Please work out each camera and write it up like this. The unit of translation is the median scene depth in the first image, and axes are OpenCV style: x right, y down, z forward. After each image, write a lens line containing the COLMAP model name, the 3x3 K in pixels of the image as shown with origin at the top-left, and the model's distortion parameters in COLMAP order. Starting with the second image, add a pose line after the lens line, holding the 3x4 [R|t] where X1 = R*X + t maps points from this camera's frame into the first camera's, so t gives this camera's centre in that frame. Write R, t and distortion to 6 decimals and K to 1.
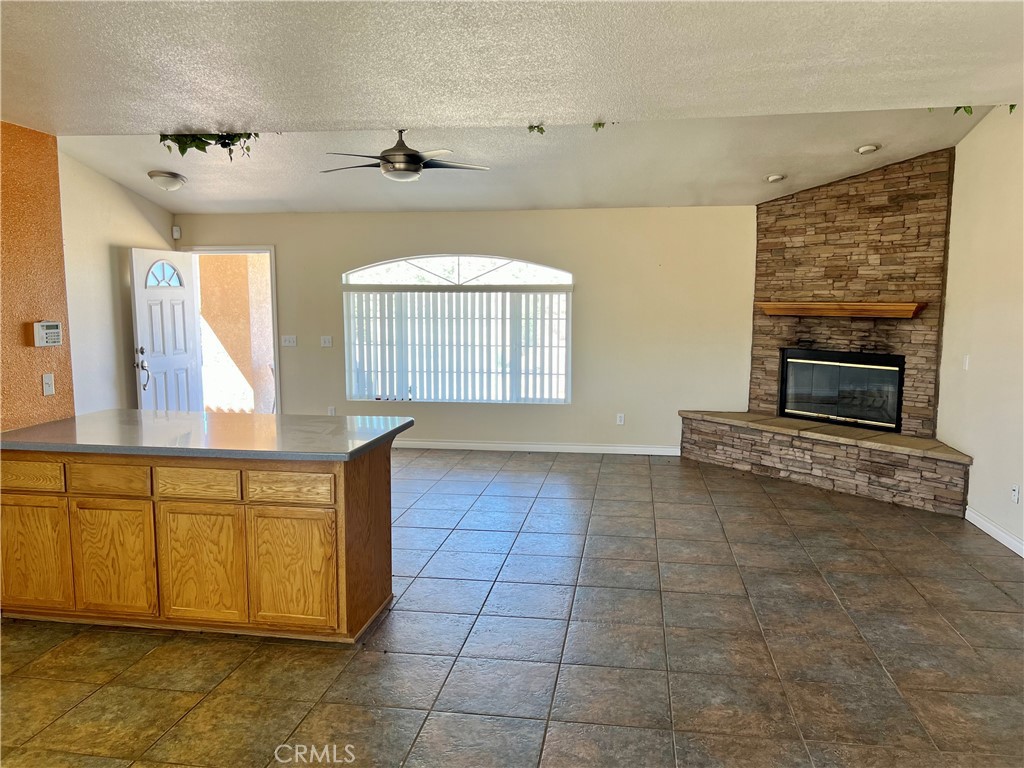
lens RADIAL K [[771.8, 0, 525.0], [0, 771.8, 386.1], [0, 0, 1]] dist [0.039428, -0.004192]
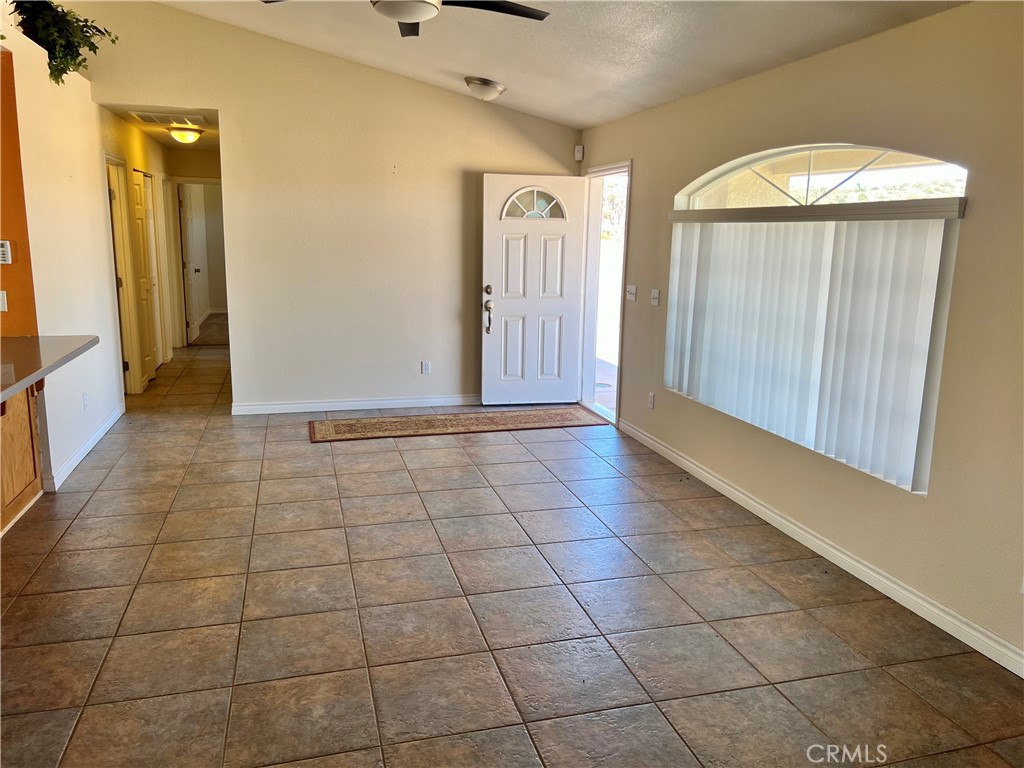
lens RADIAL K [[771.0, 0, 512.0], [0, 771.0, 384.0], [0, 0, 1]] dist [0.083552, -0.103978]
pose [[0.412976, 0.183840, -0.891994, 0.513783], [-0.123035, 0.981698, 0.145365, -0.108161], [0.902393, 0.049715, 0.428036, 0.972001]]
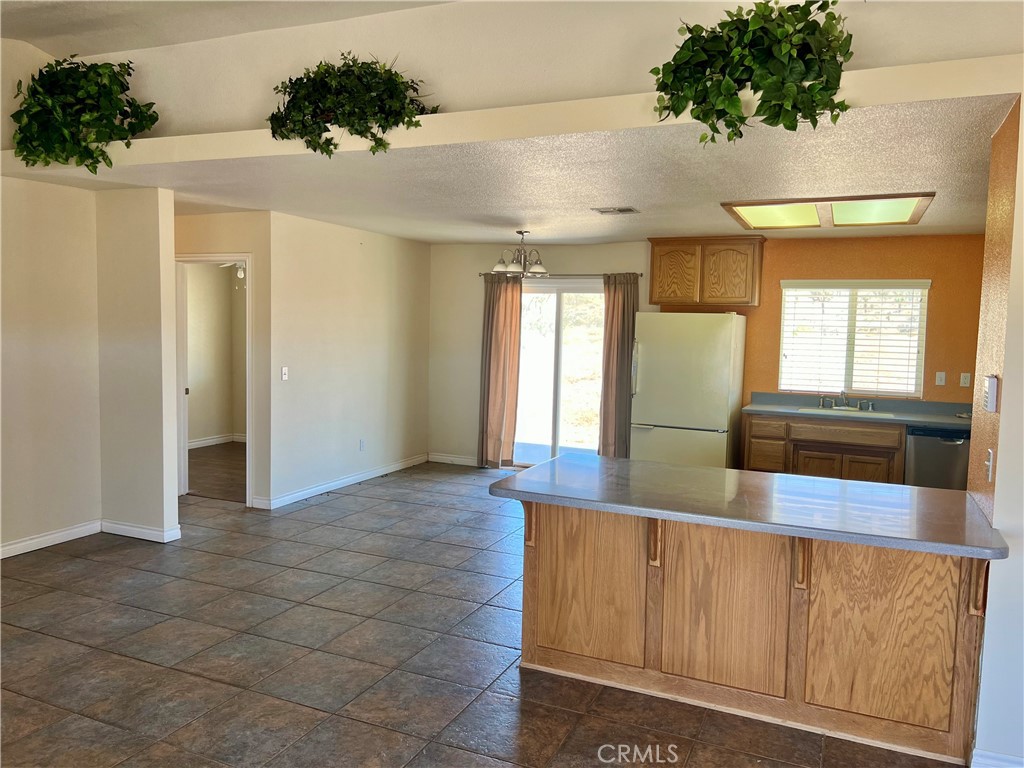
lens RADIAL K [[771.0, 0, 512.0], [0, 771.0, 384.0], [0, 0, 1]] dist [0.083552, -0.103978]
pose [[-0.960196, -0.047414, 0.275273, -0.319416], [0.006330, 0.981541, 0.191145, -0.173479], [-0.279255, 0.185279, -0.942172, 1.454140]]
